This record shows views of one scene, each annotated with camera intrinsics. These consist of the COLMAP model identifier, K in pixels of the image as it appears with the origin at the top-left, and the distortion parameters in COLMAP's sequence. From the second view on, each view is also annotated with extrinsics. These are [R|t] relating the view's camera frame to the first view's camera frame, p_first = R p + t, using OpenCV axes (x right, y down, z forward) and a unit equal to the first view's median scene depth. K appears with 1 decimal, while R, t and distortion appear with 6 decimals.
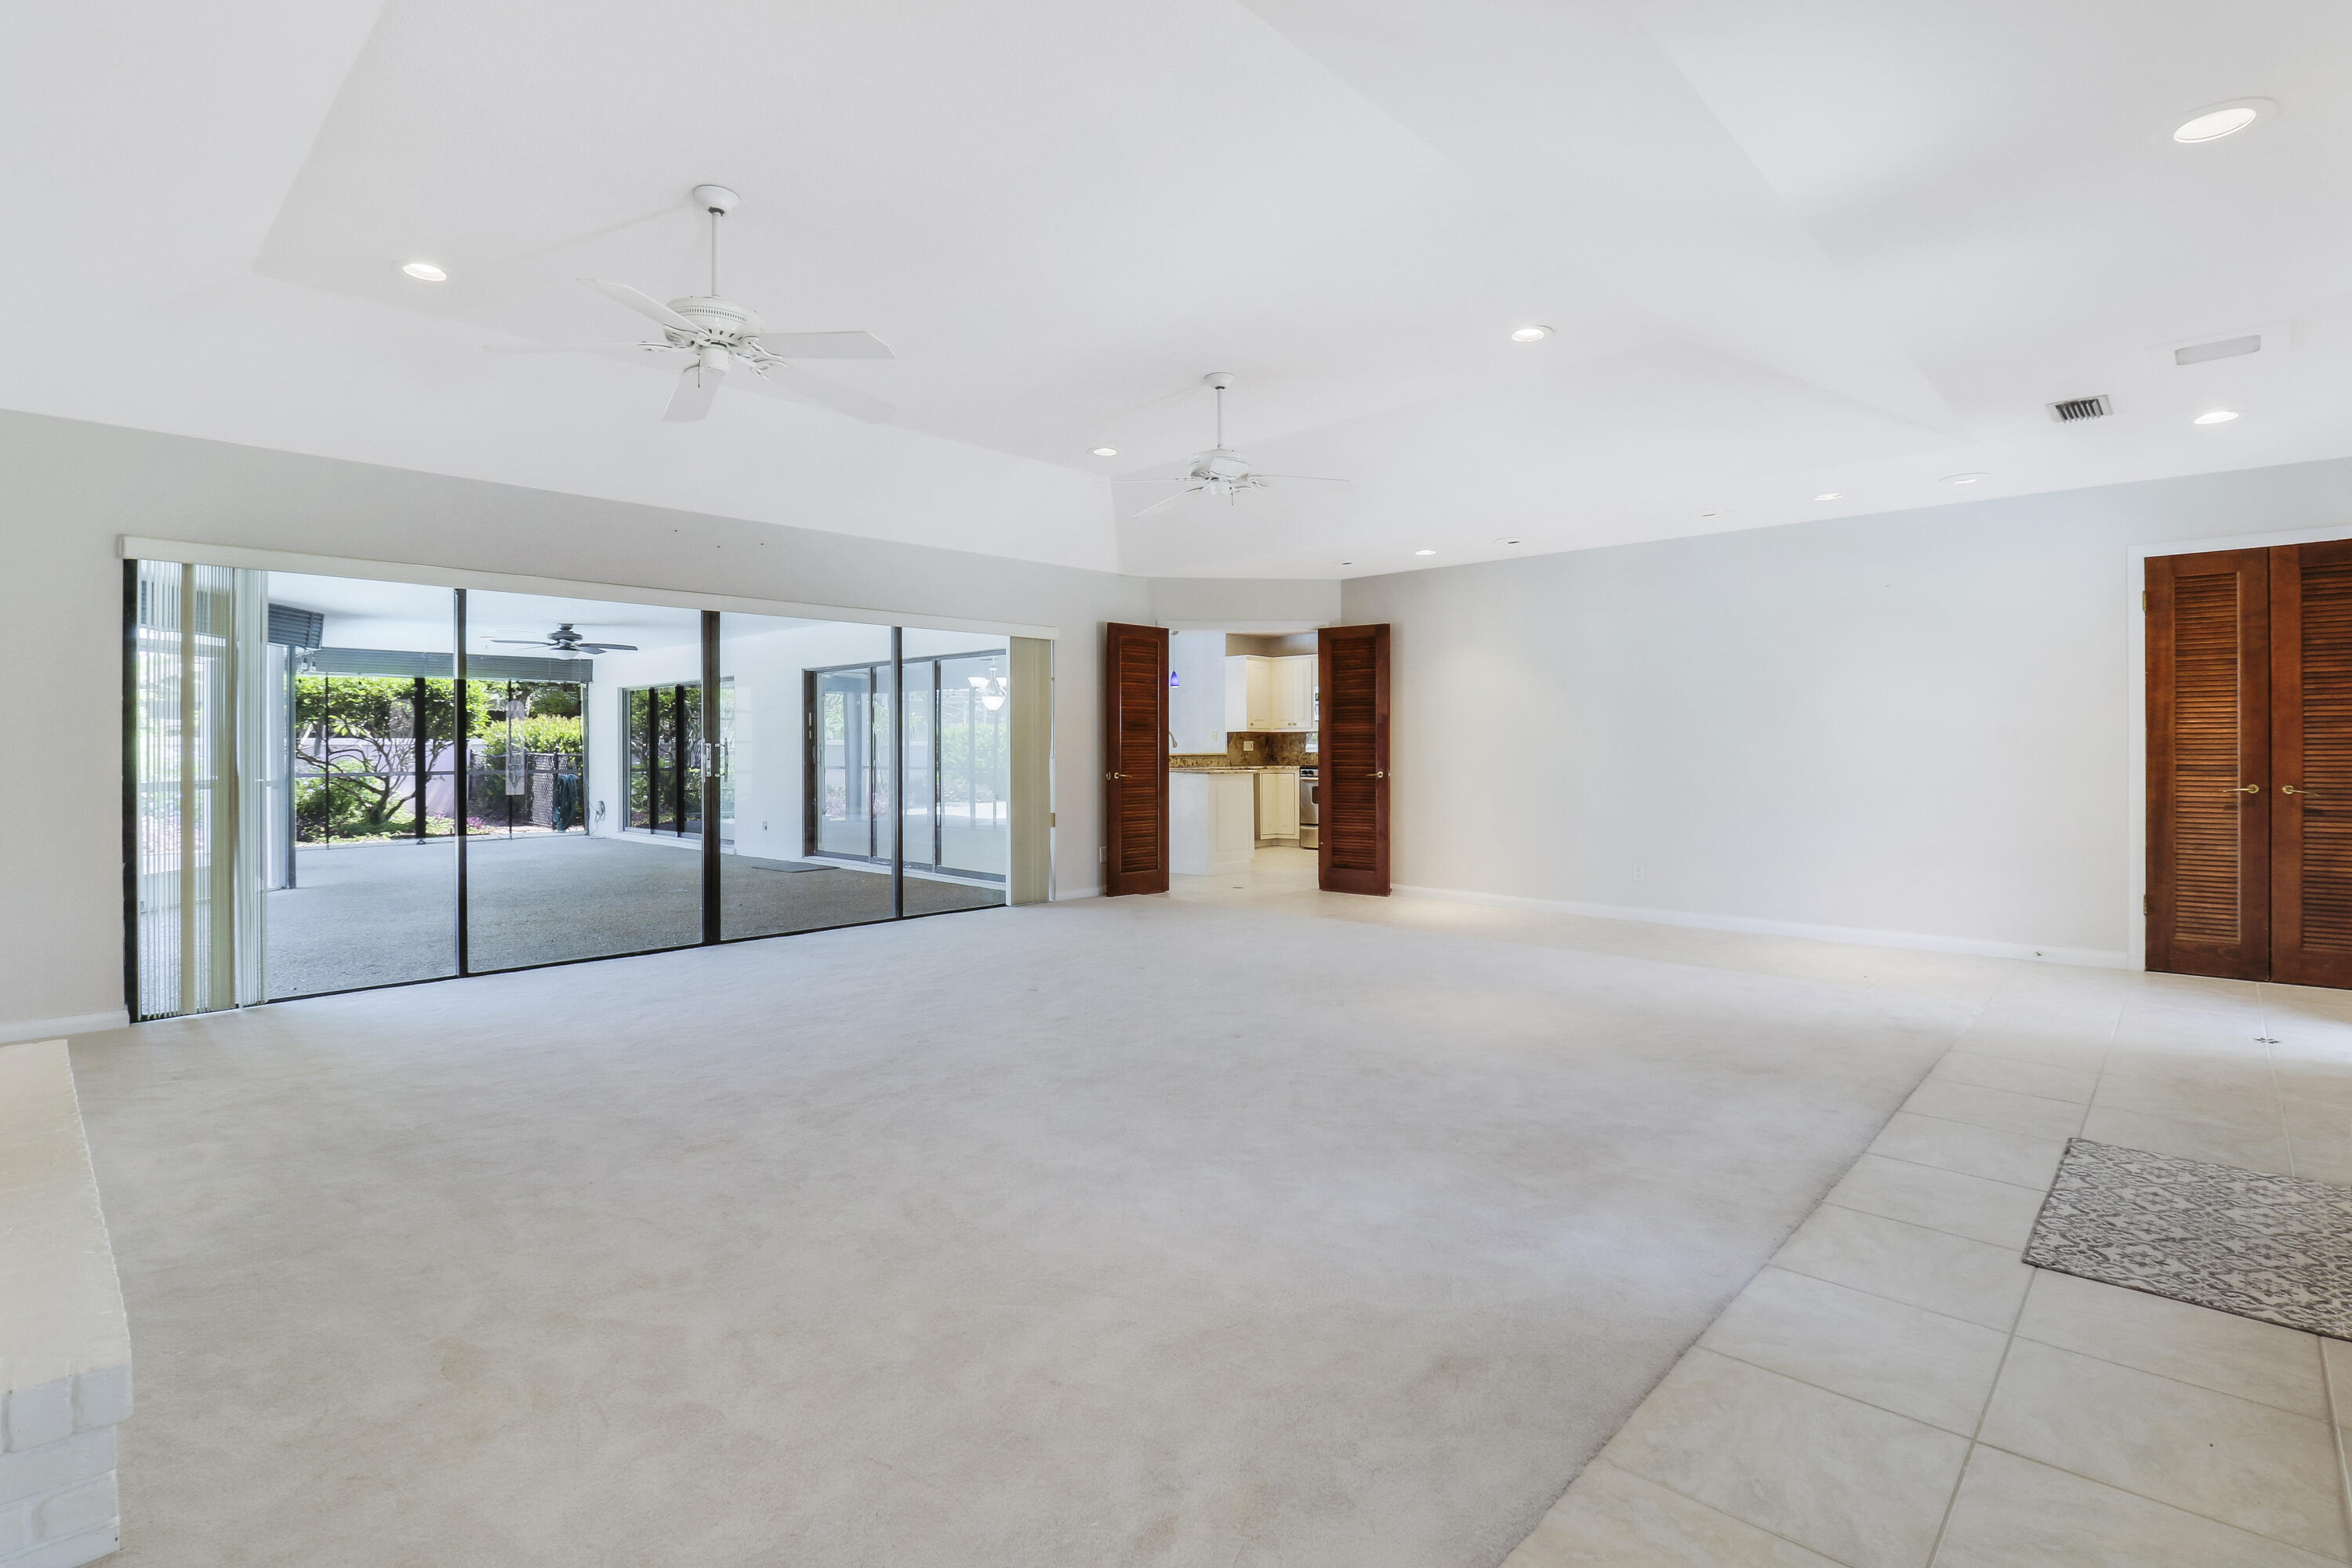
lens RADIAL K [[1112.4, 0, 1195.4], [0, 1112.4, 744.3], [0, 0, 1]] dist [-0.002970, -0.009904]
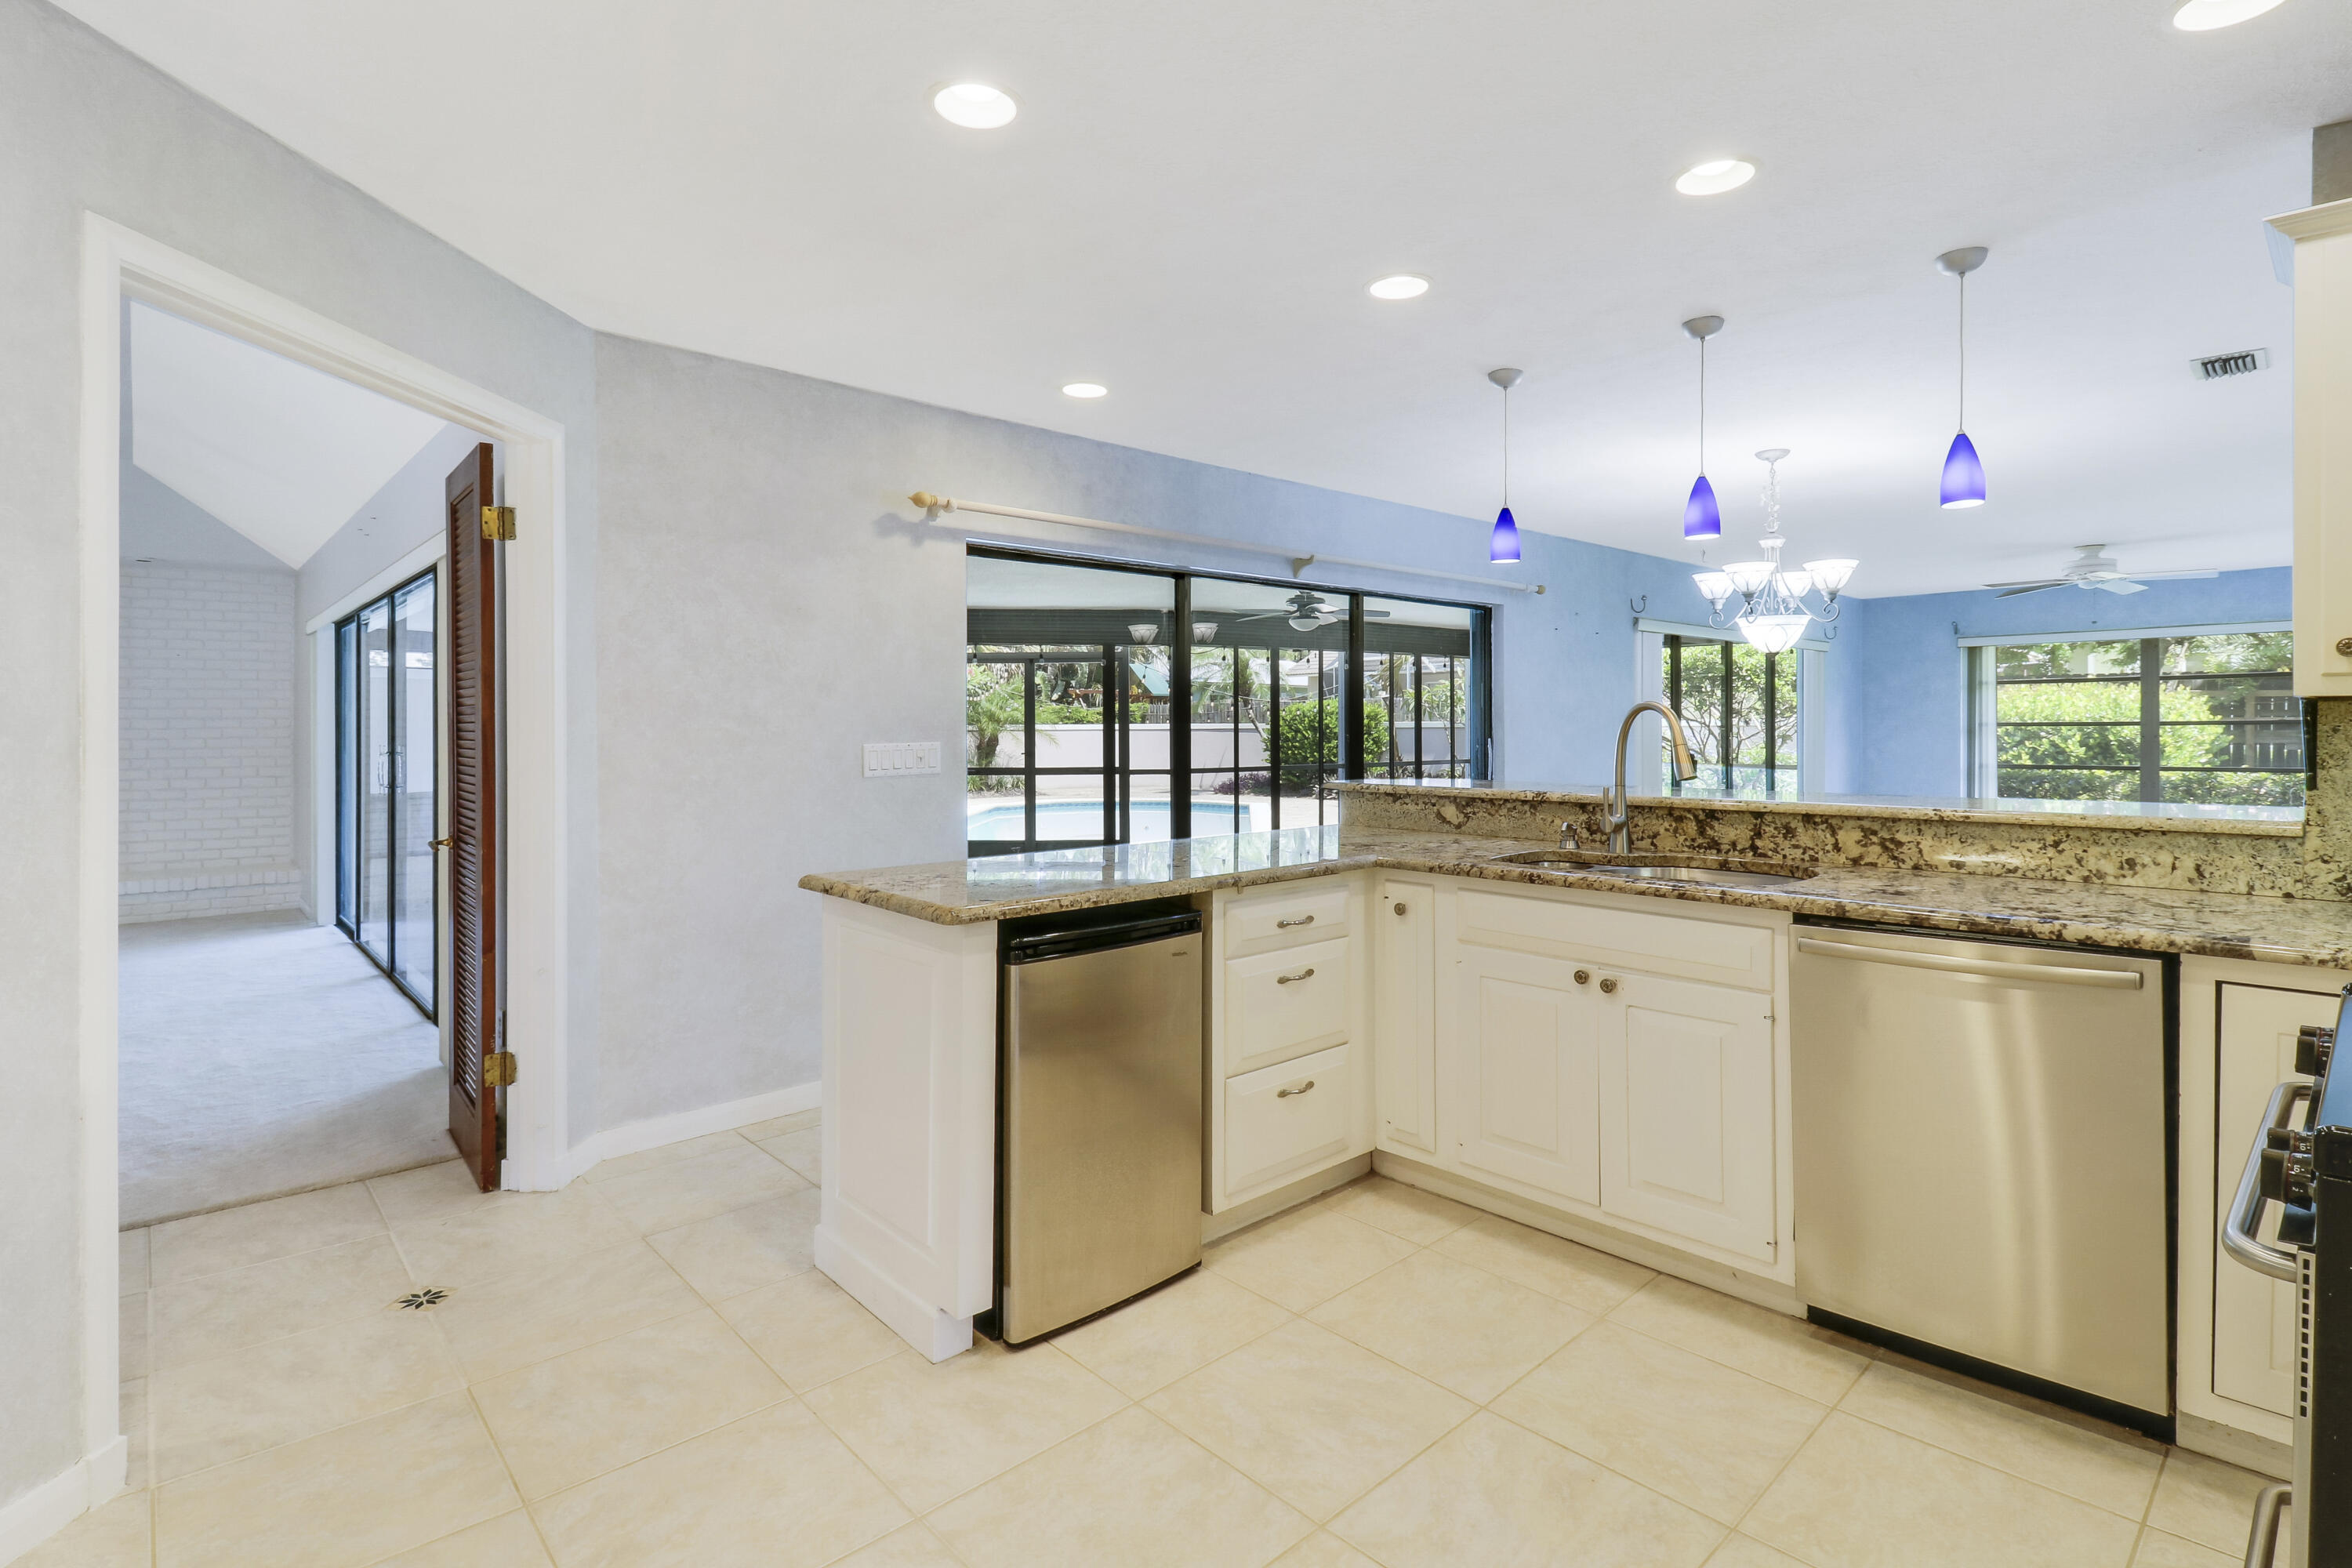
lens RADIAL K [[1112.4, 0, 1199.9], [0, 1112.4, 724.0], [0, 0, 1]] dist [-0.002970, -0.009904]
pose [[-0.085969, 0.000795, -0.996297, 0.312626], [0.008994, 0.999960, 0.000022, -0.013409], [0.996257, -0.008958, -0.085973, 1.273487]]
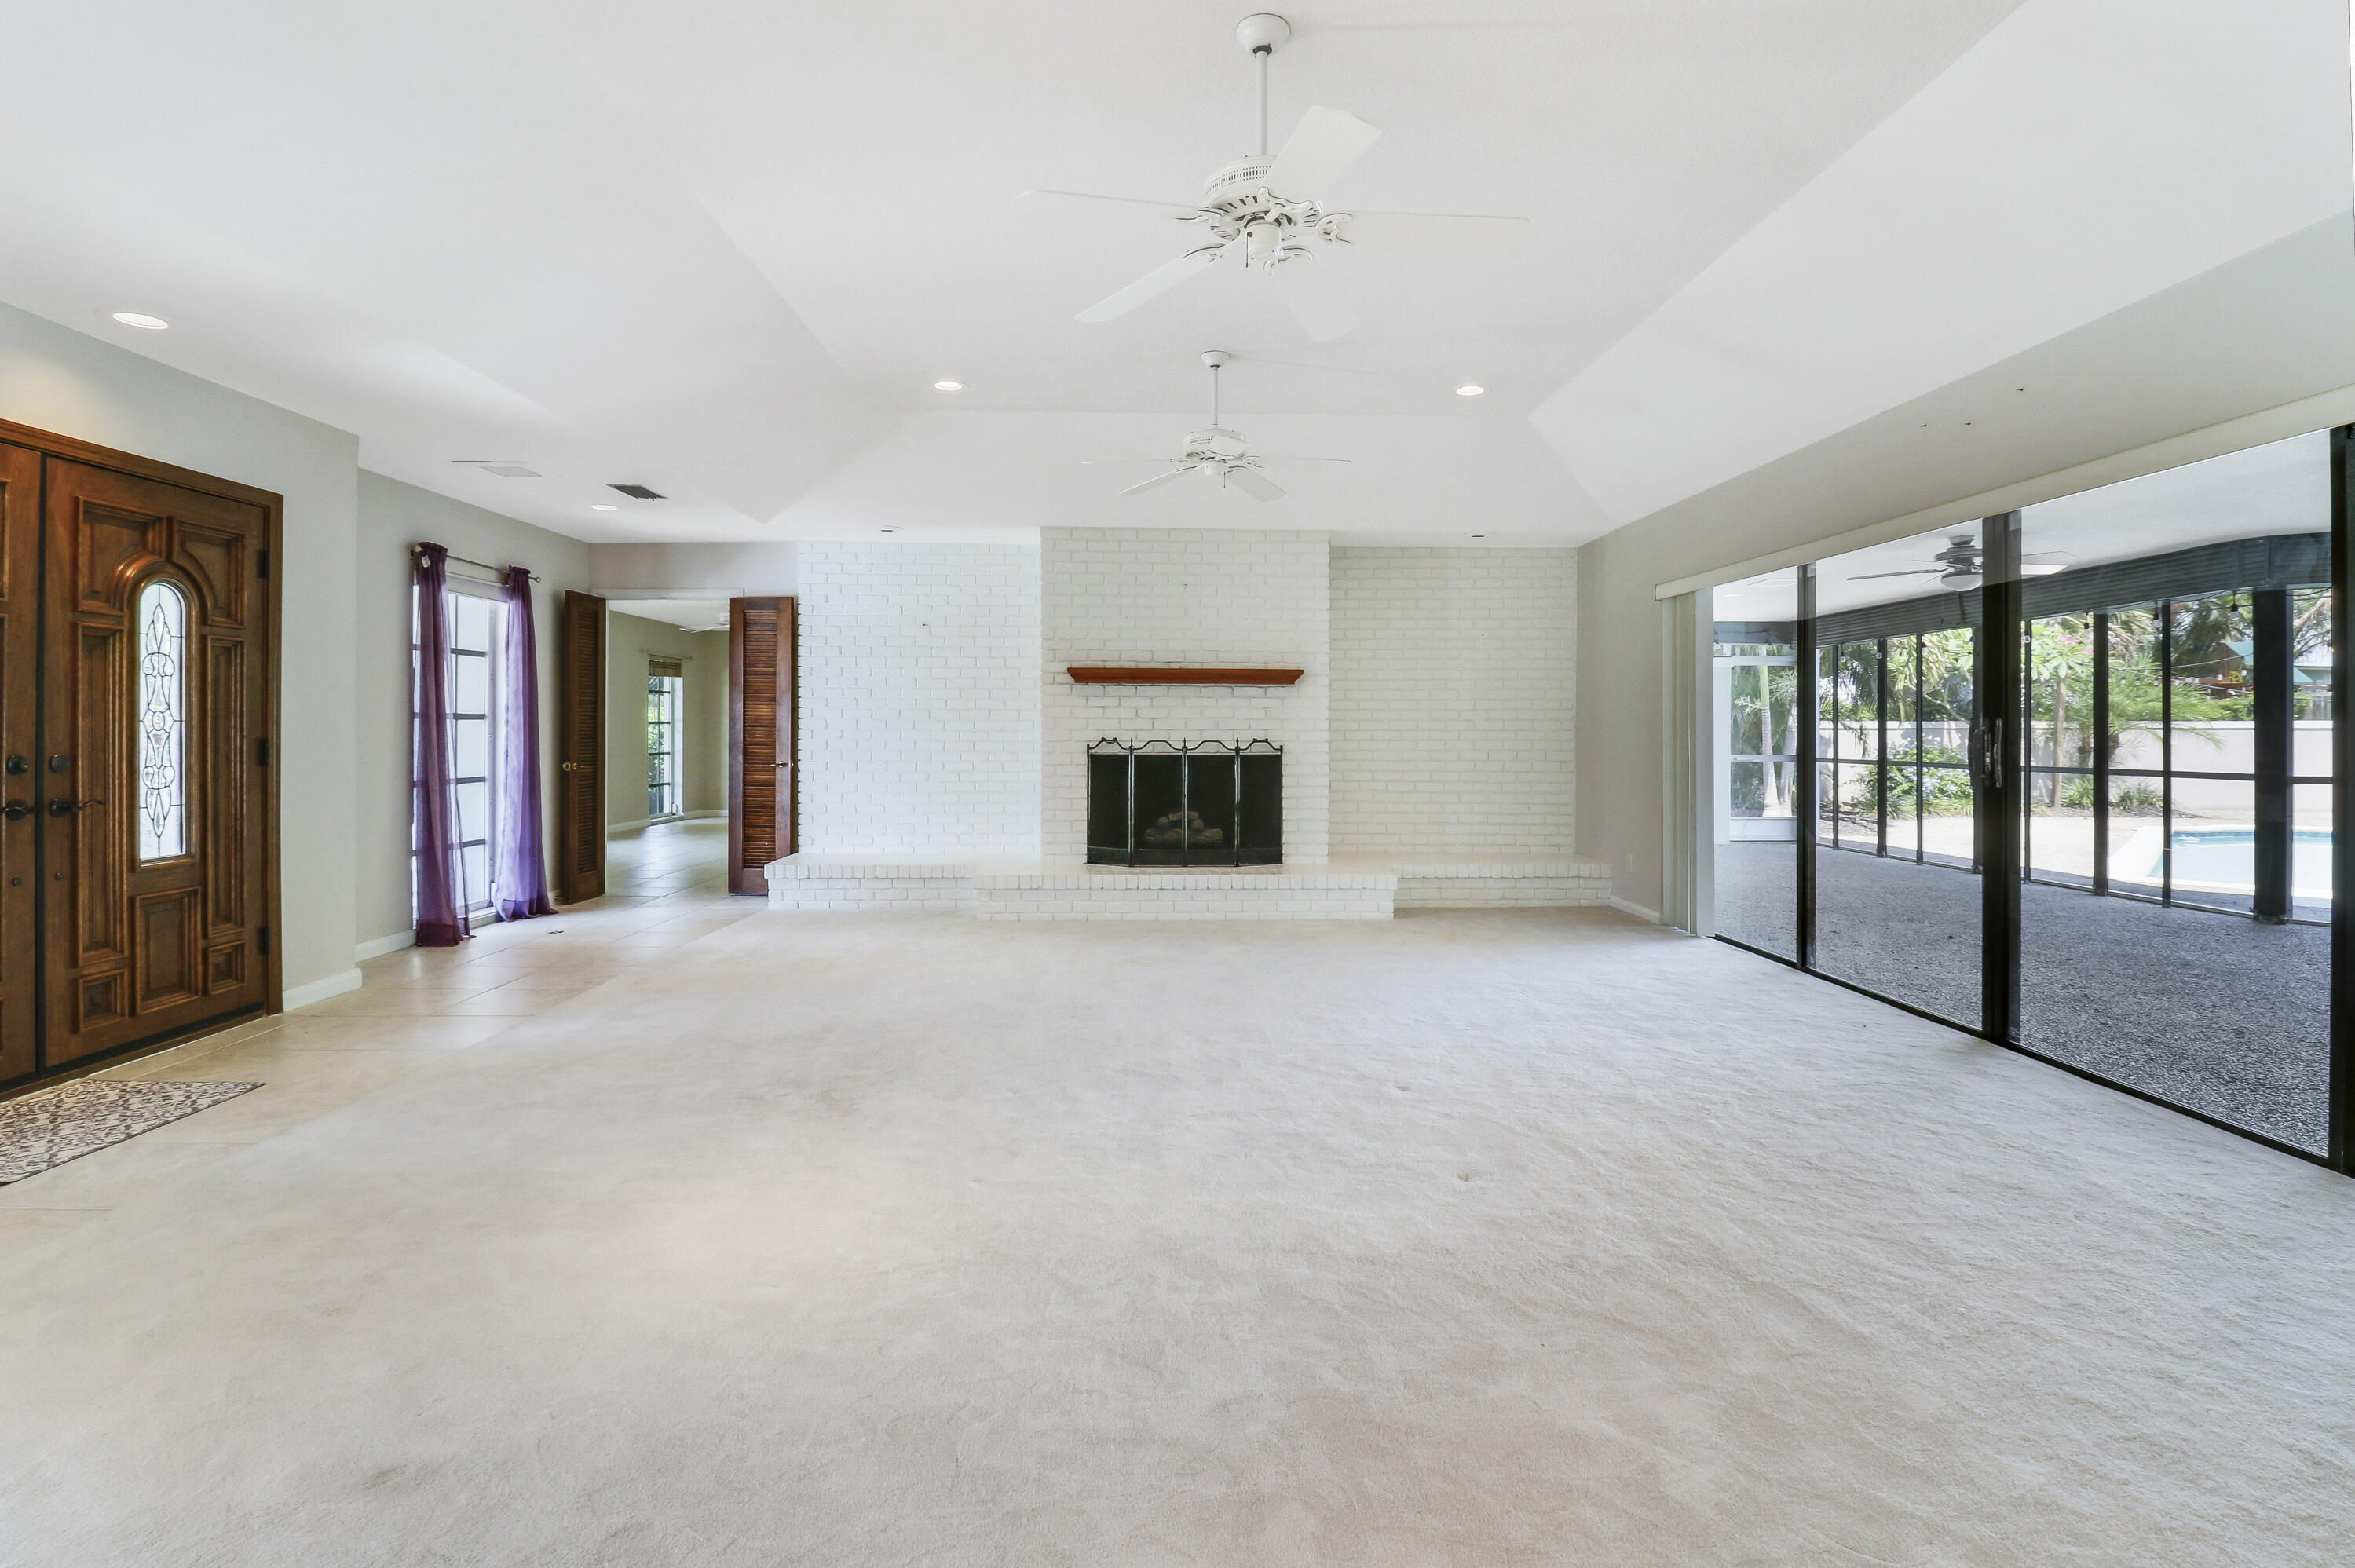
lens RADIAL K [[1113.7, 0, 1168.9], [0, 1113.7, 719.0], [0, 0, 1]] dist [-0.002970, -0.009904]
pose [[-0.725202, -0.006055, -0.688510, 0.274692], [0.000856, 0.999953, -0.009695, -0.000212], [0.688536, -0.007620, -0.725162, 0.832719]]
